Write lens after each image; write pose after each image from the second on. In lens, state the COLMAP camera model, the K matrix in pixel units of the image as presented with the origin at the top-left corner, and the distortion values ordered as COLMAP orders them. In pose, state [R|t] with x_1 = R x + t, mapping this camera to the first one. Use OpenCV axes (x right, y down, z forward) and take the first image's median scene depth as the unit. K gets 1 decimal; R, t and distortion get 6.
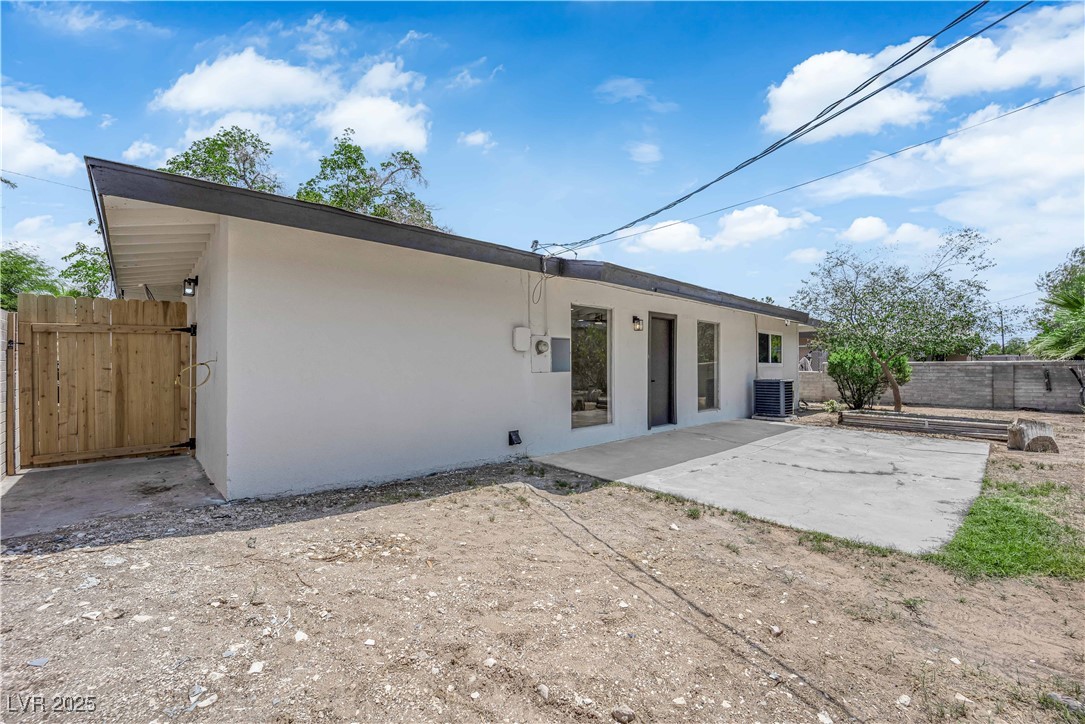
lens RADIAL K [[438.6, 0, 541.1], [0, 438.6, 364.9], [0, 0, 1]] dist [-0.006874, -0.001151]
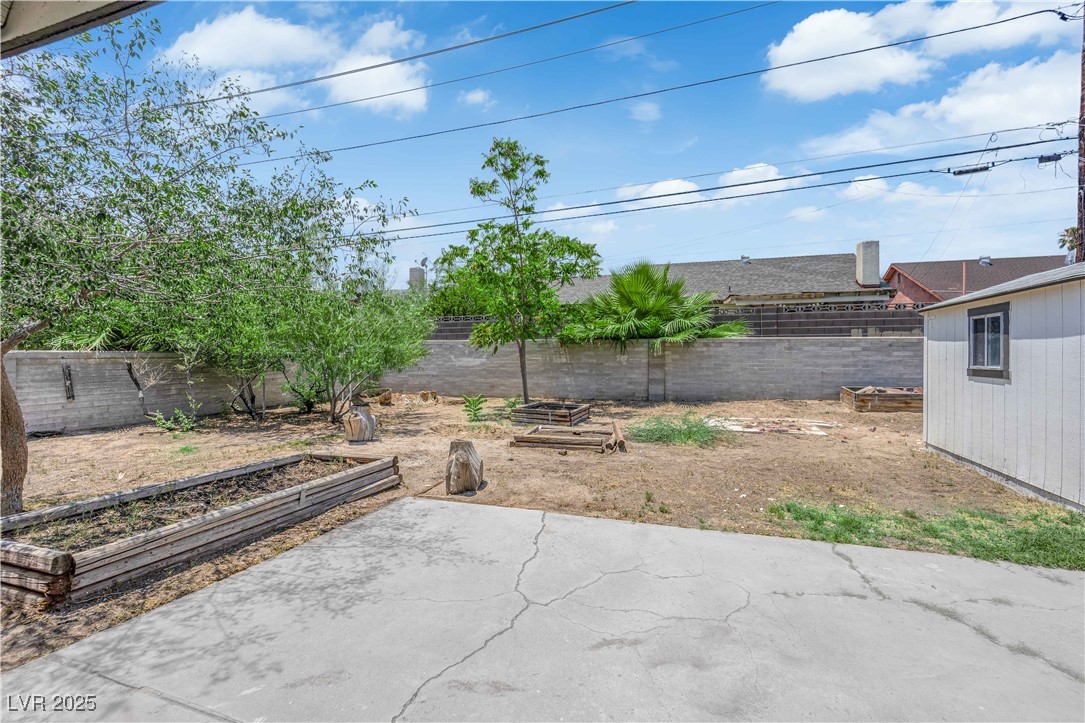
lens RADIAL K [[438.6, 0, 545.8], [0, 438.6, 359.7], [0, 0, 1]] dist [-0.006874, -0.001151]
pose [[-0.496022, 0.000393, 0.868310, 0.799668], [-0.001518, 0.999998, -0.001320, 0.008379], [-0.868308, -0.001973, -0.496021, 1.911377]]
